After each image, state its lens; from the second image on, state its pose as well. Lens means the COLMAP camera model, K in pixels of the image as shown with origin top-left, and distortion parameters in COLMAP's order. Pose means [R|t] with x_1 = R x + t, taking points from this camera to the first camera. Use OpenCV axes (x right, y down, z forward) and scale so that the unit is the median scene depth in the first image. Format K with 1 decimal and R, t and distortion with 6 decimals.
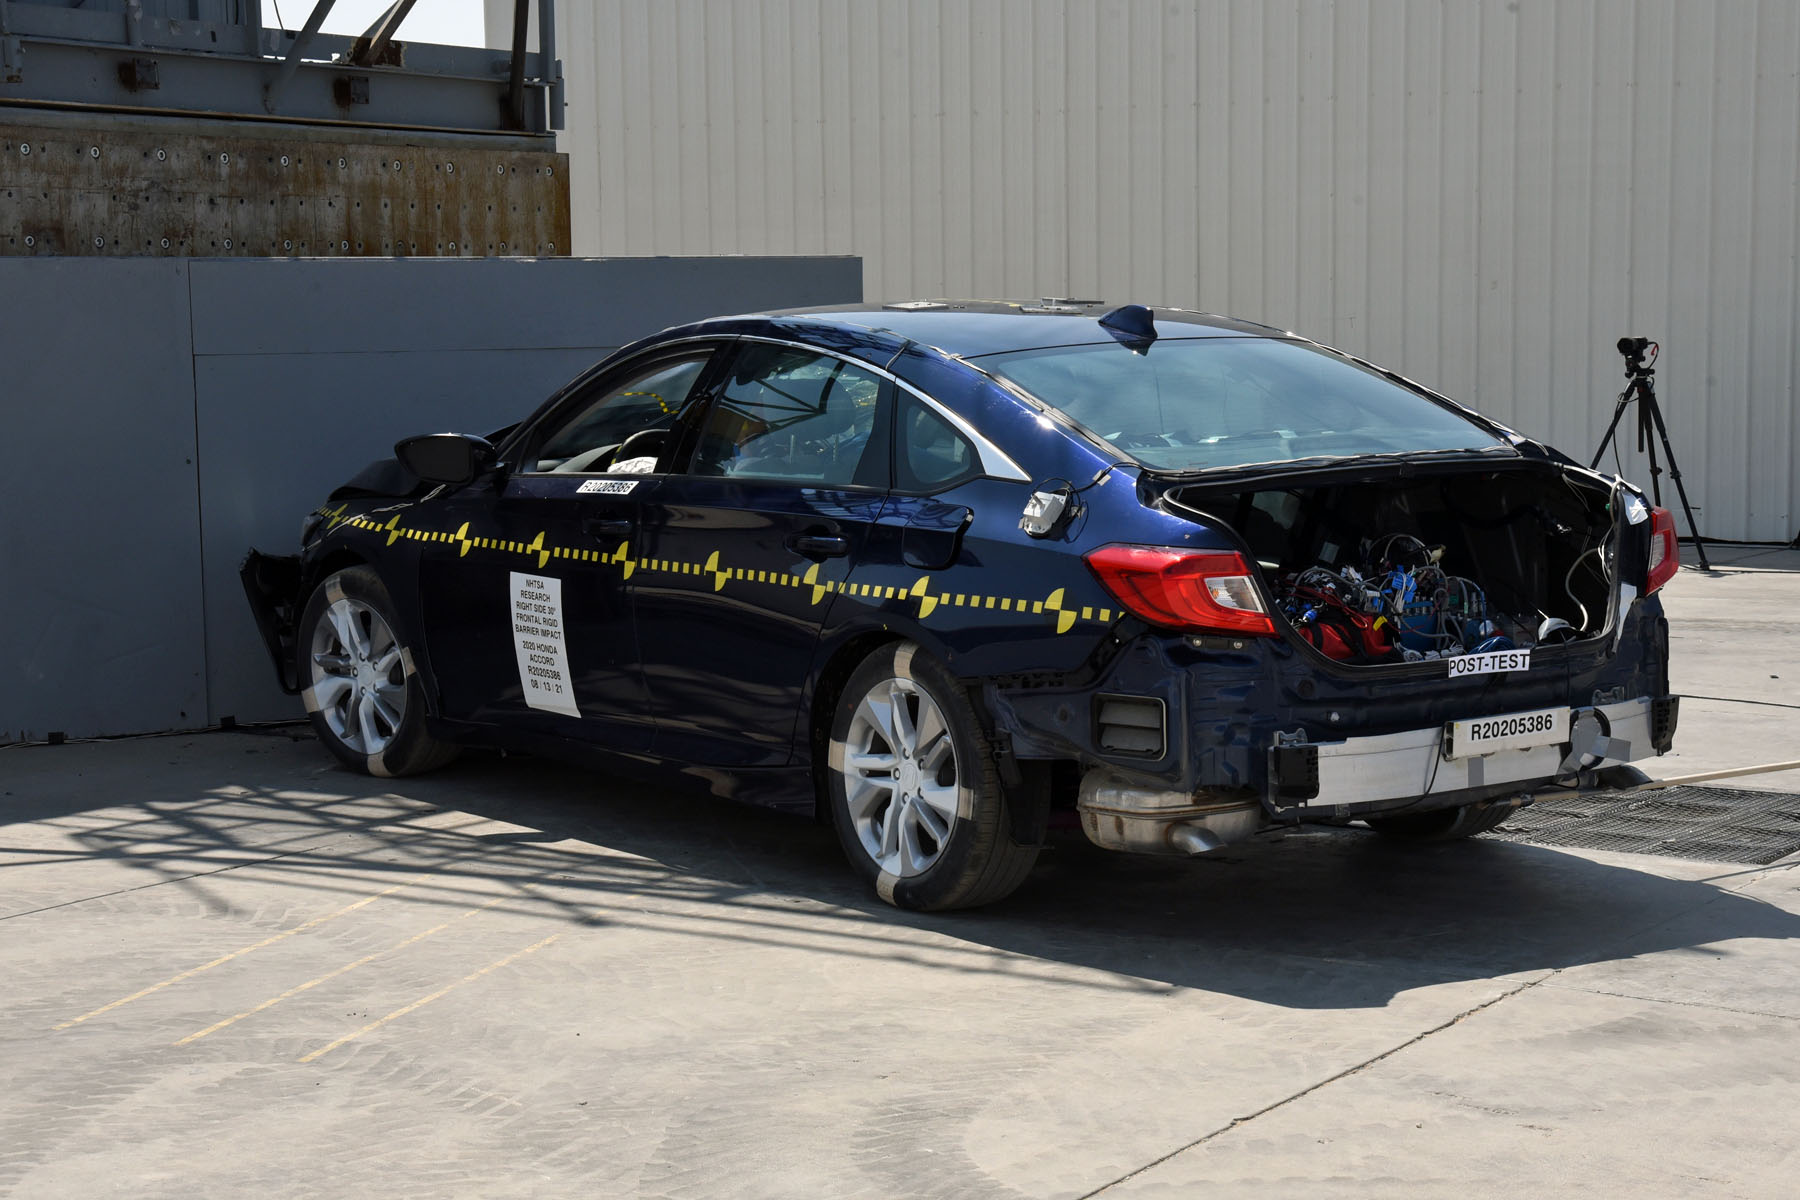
lens RADIAL K [[3266.5, 0, 890.9], [0, 3266.5, 587.2], [0, 0, 1]] dist [0.171254, 0.000000]
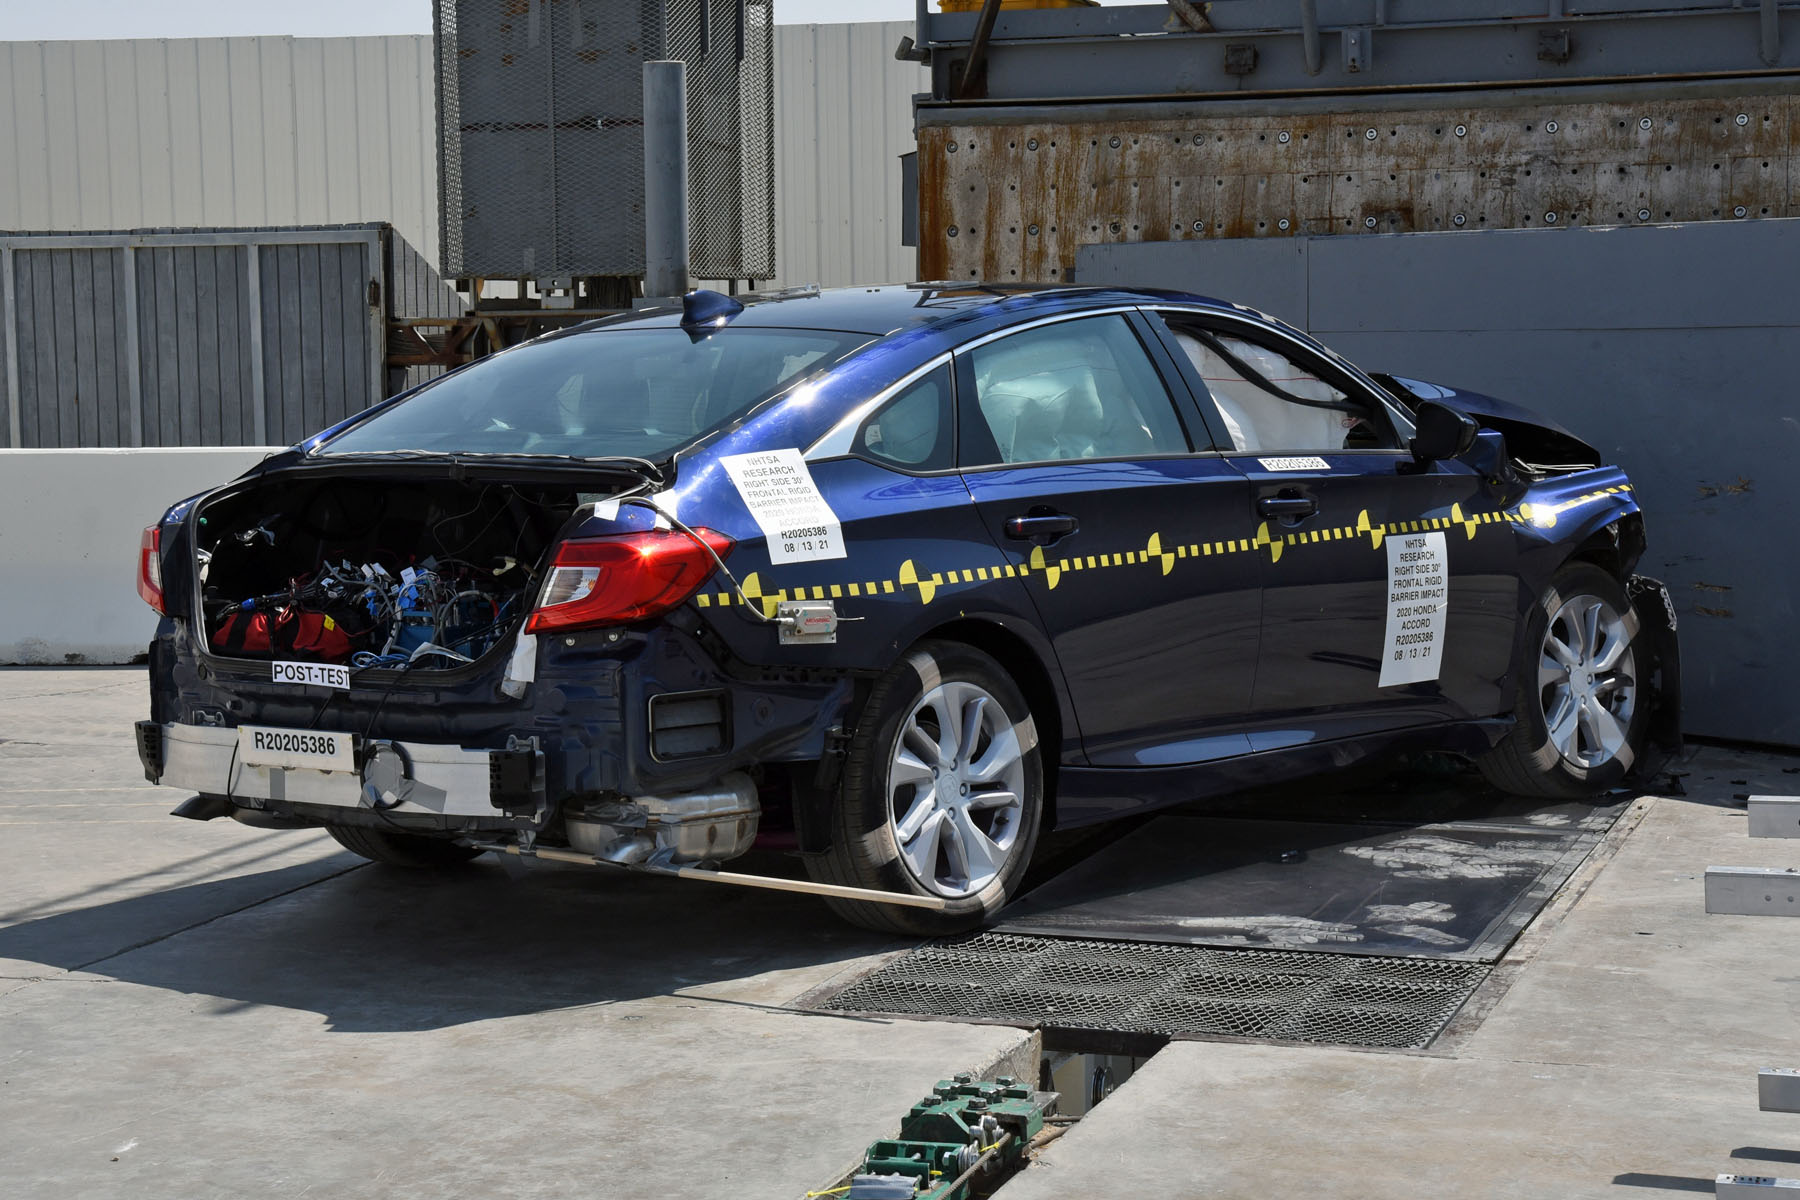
lens RADIAL K [[3266.5, 0, 889.0], [0, 3266.5, 607.9], [0, 0, 1]] dist [0.171254, 0.000000]
pose [[0.283033, 0.094964, -0.954397, 0.724753], [-0.075943, 0.994181, 0.076401, -0.051742], [0.956099, 0.050856, 0.288598, 0.570023]]
